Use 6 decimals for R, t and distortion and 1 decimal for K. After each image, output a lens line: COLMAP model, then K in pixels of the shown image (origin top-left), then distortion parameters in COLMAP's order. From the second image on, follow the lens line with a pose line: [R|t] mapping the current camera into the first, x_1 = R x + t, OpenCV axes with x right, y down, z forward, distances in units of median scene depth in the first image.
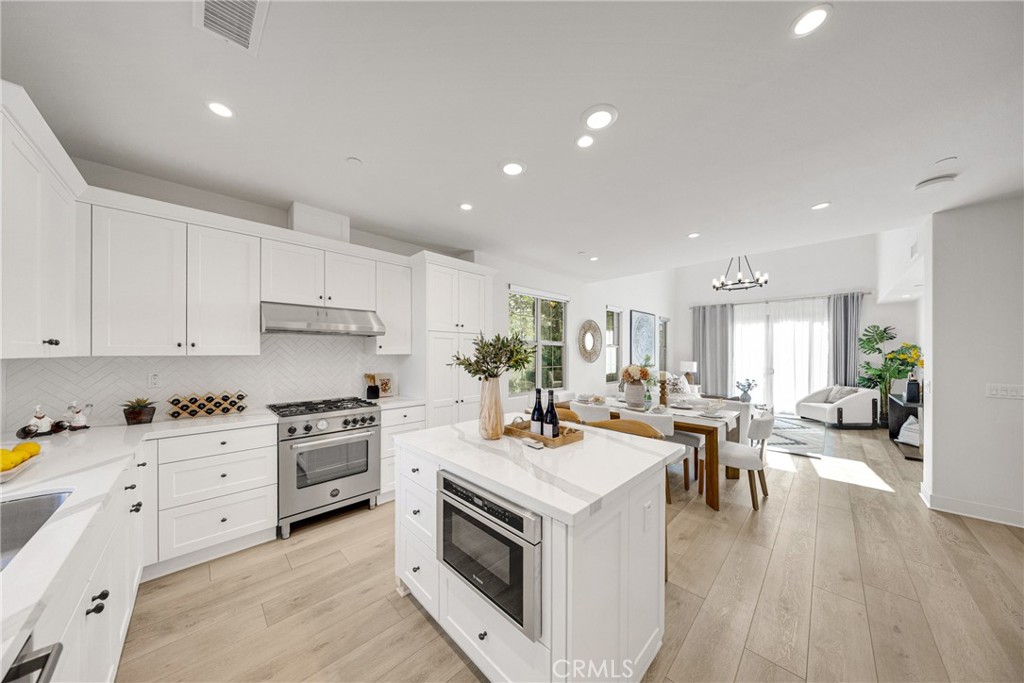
lens RADIAL K [[314.2, 0, 511.1], [0, 314.2, 350.3], [0, 0, 1]] dist [-0.000086, -0.000013]
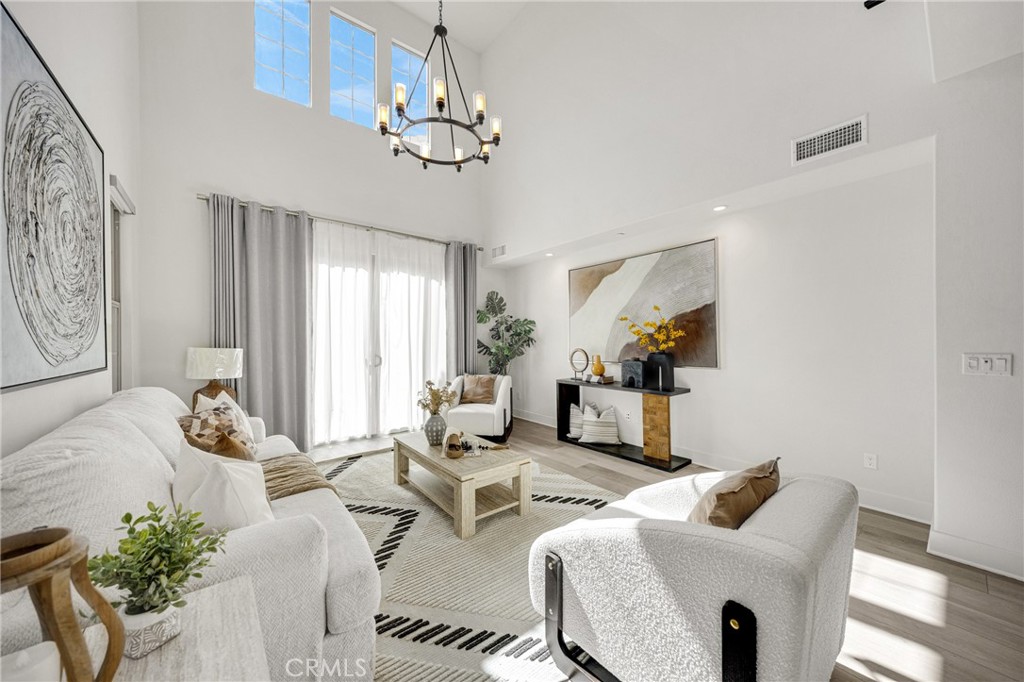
lens RADIAL K [[360.8, 0, 512.0], [0, 360.8, 341.0], [0, 0, 1]] dist [0.001191, 0.000022]
pose [[0.109937, -0.008557, 0.993902, 0.242594], [0.006853, 0.999946, 0.007851, 0.029909], [-0.993915, 0.005948, 0.109990, 0.723097]]
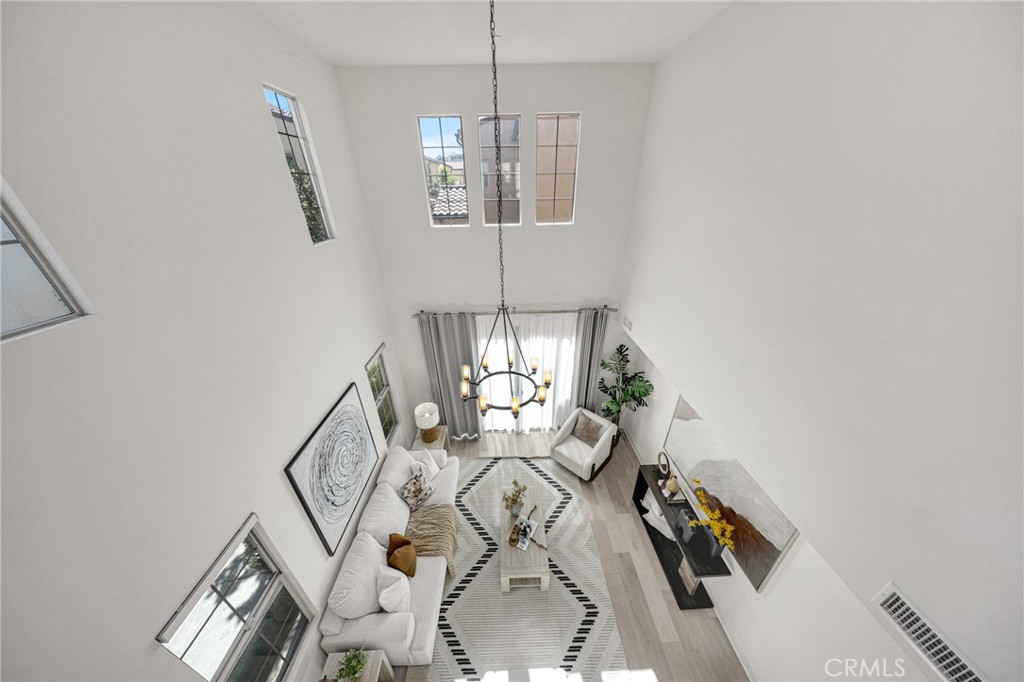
lens RADIAL K [[306.5, 0, 512.0], [0, 306.5, 341.0], [0, 0, 1]] dist [0.000189, -0.000010]
pose [[0.685316, -0.343691, 0.642042, 0.370371], [0.024160, 0.891873, 0.451639, -0.413347], [-0.727845, -0.294004, 0.619519, 0.591339]]
